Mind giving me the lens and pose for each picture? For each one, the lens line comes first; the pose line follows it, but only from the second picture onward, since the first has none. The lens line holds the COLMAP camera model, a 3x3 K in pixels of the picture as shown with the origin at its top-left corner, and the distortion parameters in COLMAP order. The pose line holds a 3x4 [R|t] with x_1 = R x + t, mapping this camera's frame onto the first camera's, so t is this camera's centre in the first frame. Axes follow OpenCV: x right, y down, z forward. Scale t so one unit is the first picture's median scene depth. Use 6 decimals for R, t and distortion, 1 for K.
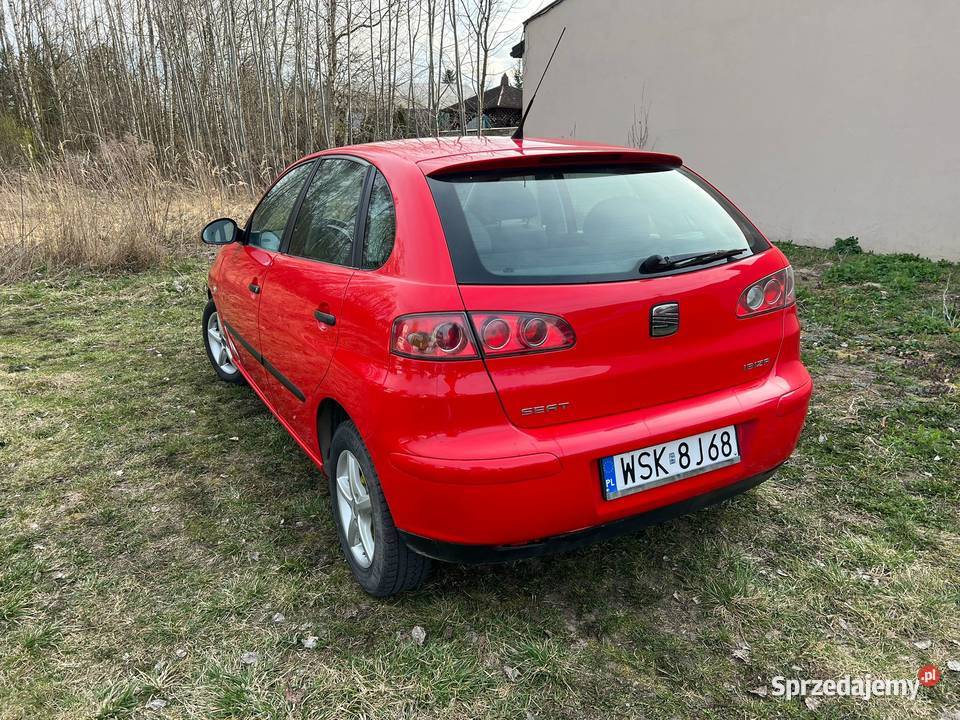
lens RADIAL K [[718.3, 0, 475.9], [0, 718.3, 366.6], [0, 0, 1]] dist [0.045232, -0.048883]
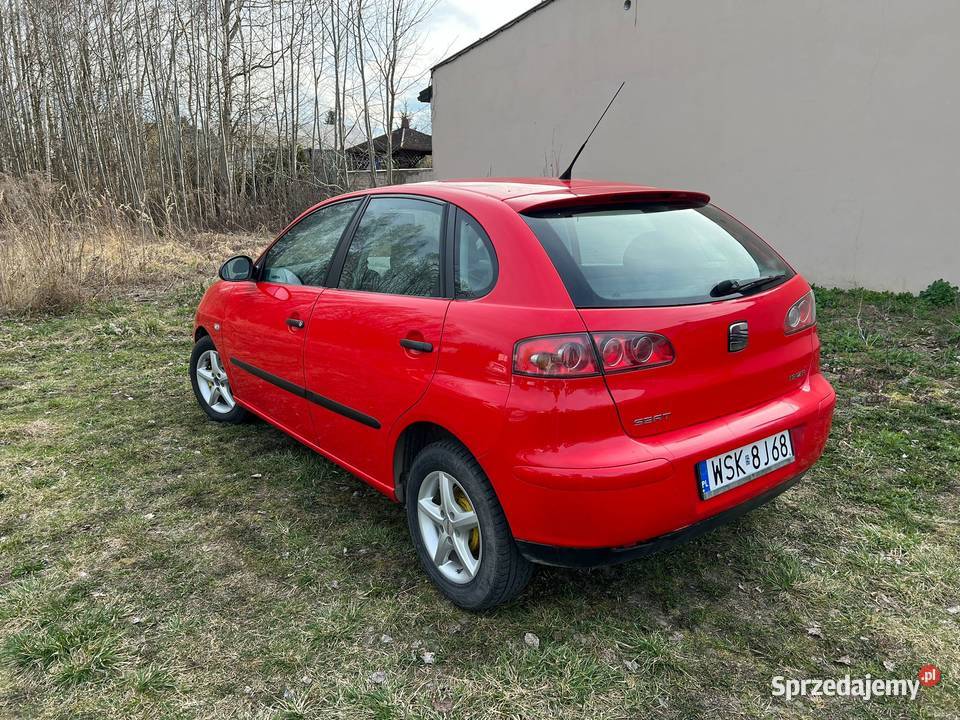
lens RADIAL K [[718.3, 0, 475.9], [0, 718.3, 366.6], [0, 0, 1]] dist [0.045232, -0.048883]
pose [[0.987473, -0.034308, 0.154011, -0.283963], [0.042226, 0.997933, -0.048434, 0.017091], [-0.152031, 0.054330, 0.986881, -0.048387]]
